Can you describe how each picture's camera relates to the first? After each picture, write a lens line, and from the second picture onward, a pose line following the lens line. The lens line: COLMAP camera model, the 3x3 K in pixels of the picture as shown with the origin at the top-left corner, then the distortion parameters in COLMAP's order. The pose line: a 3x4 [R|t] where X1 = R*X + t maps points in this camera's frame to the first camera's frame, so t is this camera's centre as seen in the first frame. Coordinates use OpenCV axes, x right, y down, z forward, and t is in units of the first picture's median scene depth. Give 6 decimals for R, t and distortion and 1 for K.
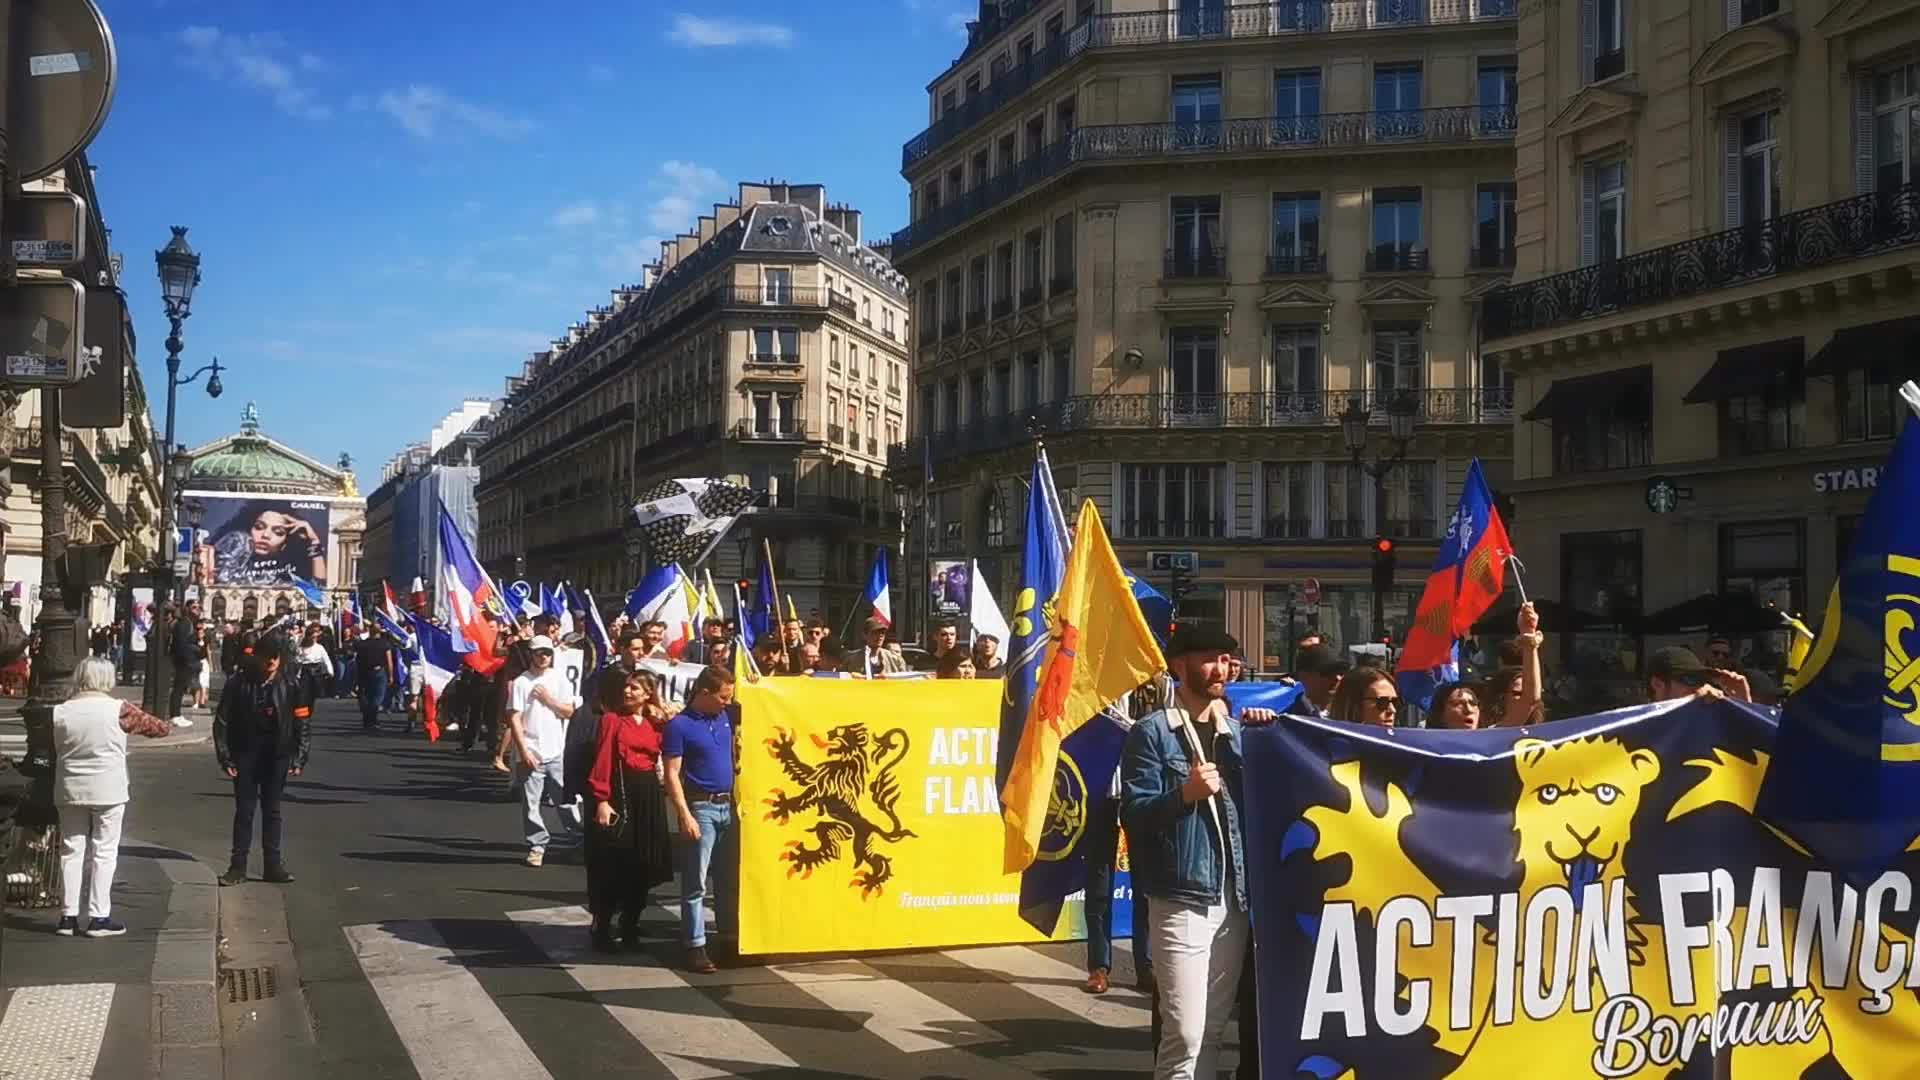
lens RADIAL K [[1847.1, 0, 960.0], [0, 1847.1, 540.0], [0, 0, 1]] dist [0.054342, 0.000113]
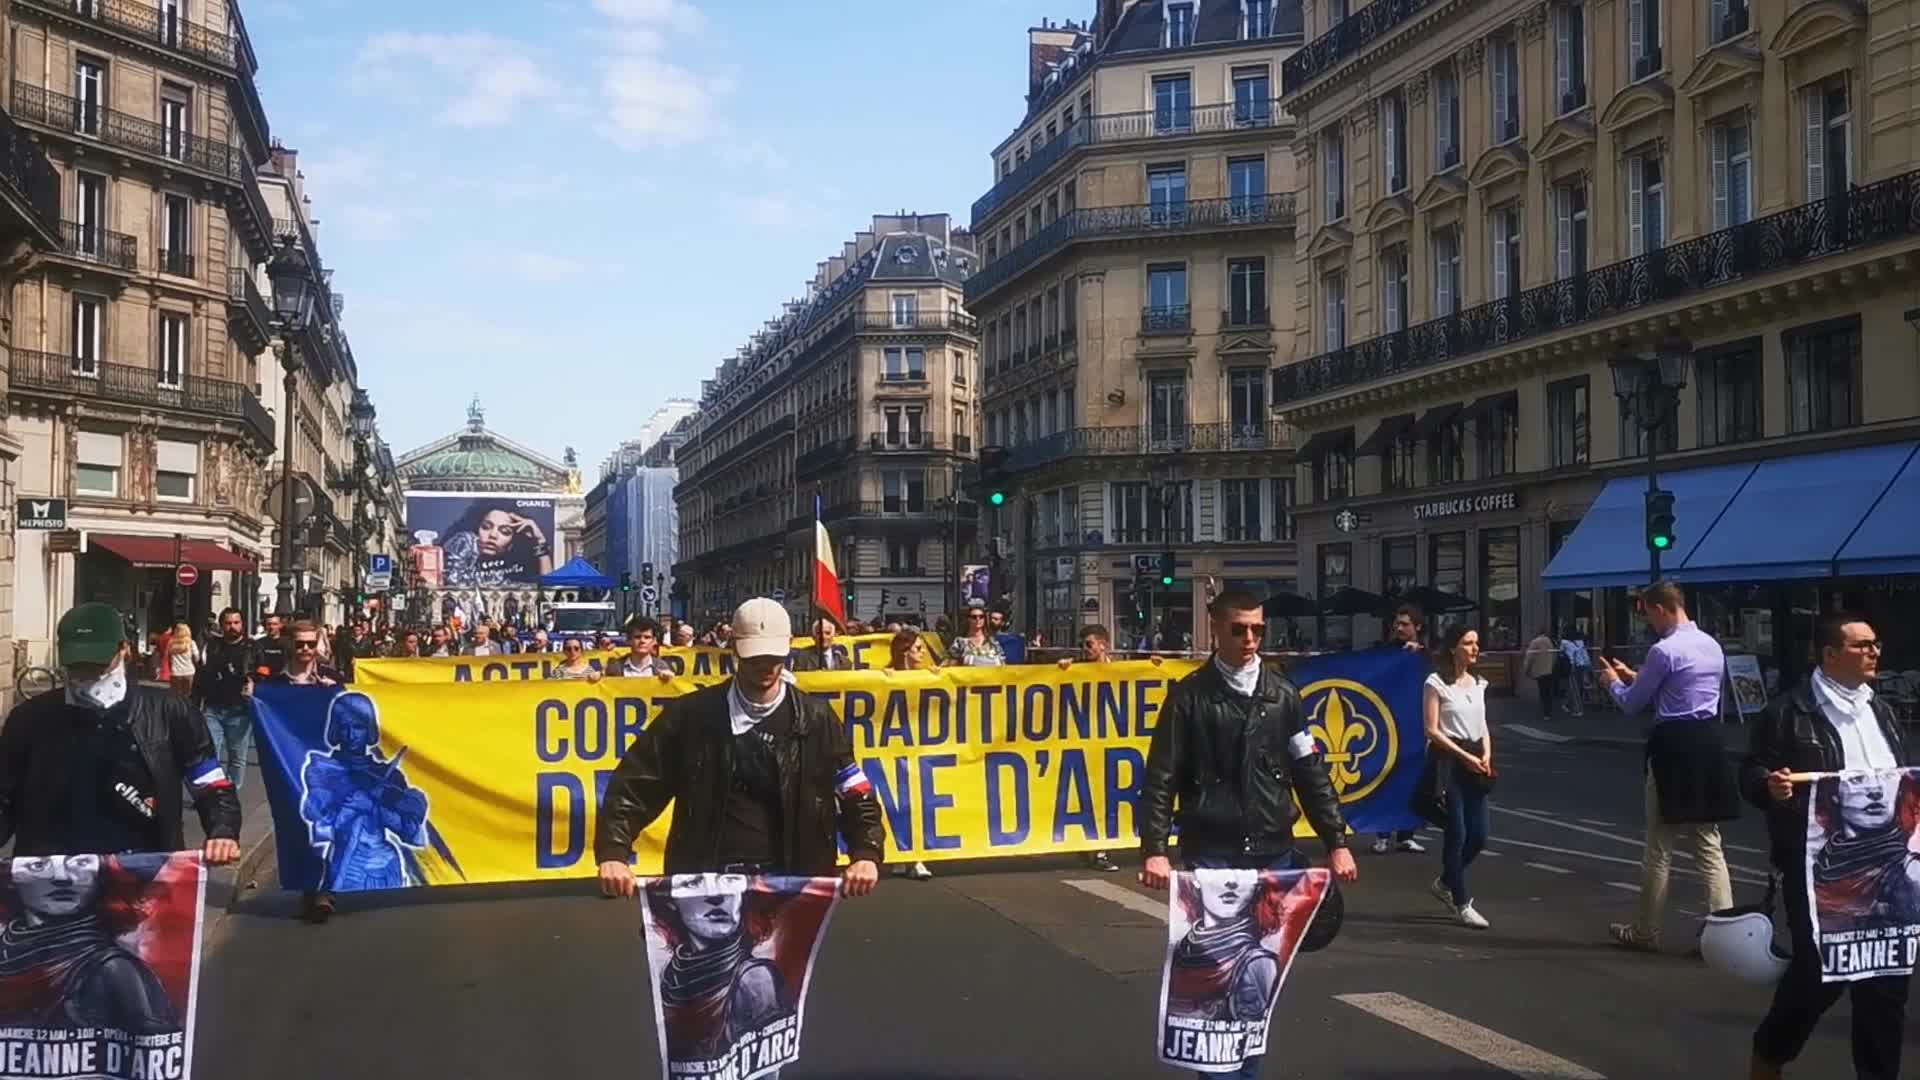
lens RADIAL K [[2077.4, 0, 960.0], [0, 2077.4, 540.0], [0, 0, 1]] dist [0.090066, -0.014849]
pose [[0.989825, -0.022809, -0.140451, 0.103744], [0.024076, 0.999683, 0.007331, -0.009177], [0.140239, -0.010638, 0.990061, -0.219160]]
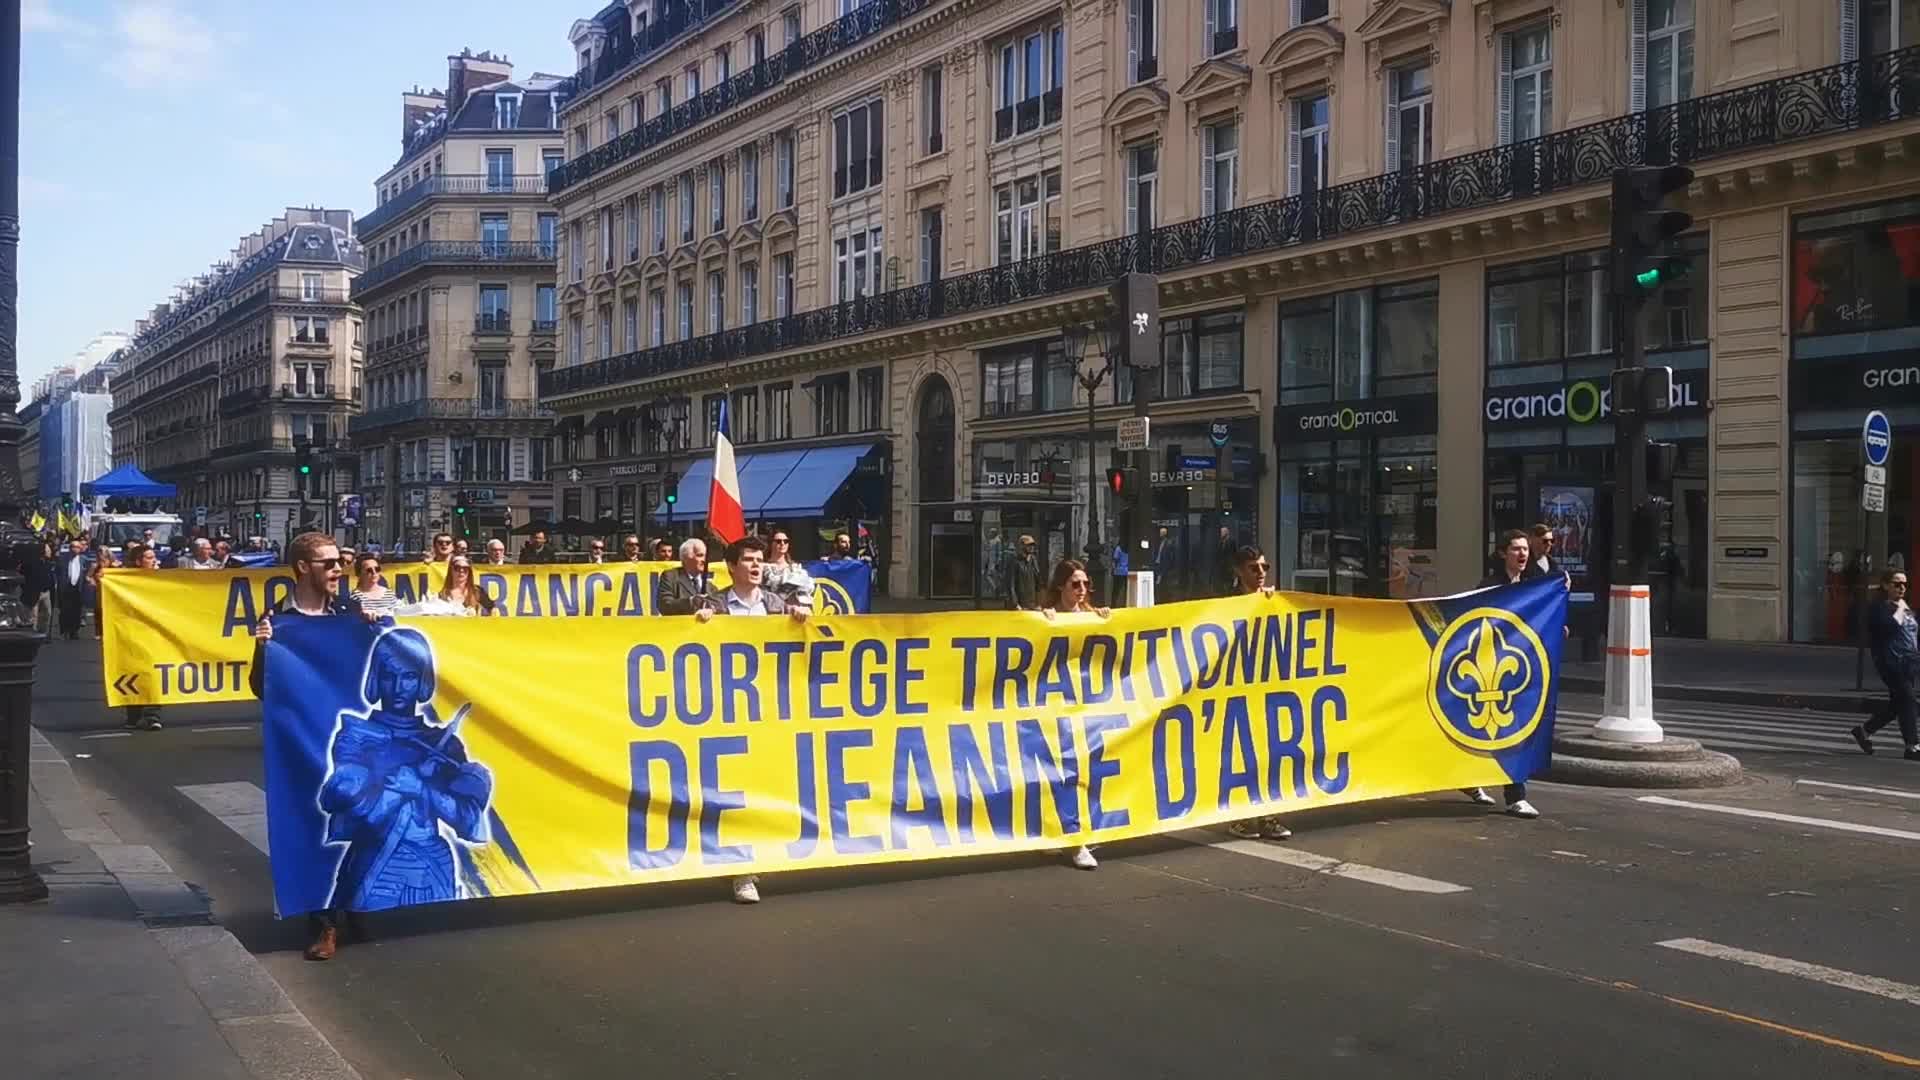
lens RADIAL K [[1847.1, 0, 960.0], [0, 1847.1, 540.0], [0, 0, 1]] dist [0.054342, 0.000113]
pose [[0.988771, -0.004176, 0.149381, 0.170854], [-0.003435, 0.998710, 0.050654, -0.020384], [-0.149400, -0.050598, 0.987481, -0.453539]]
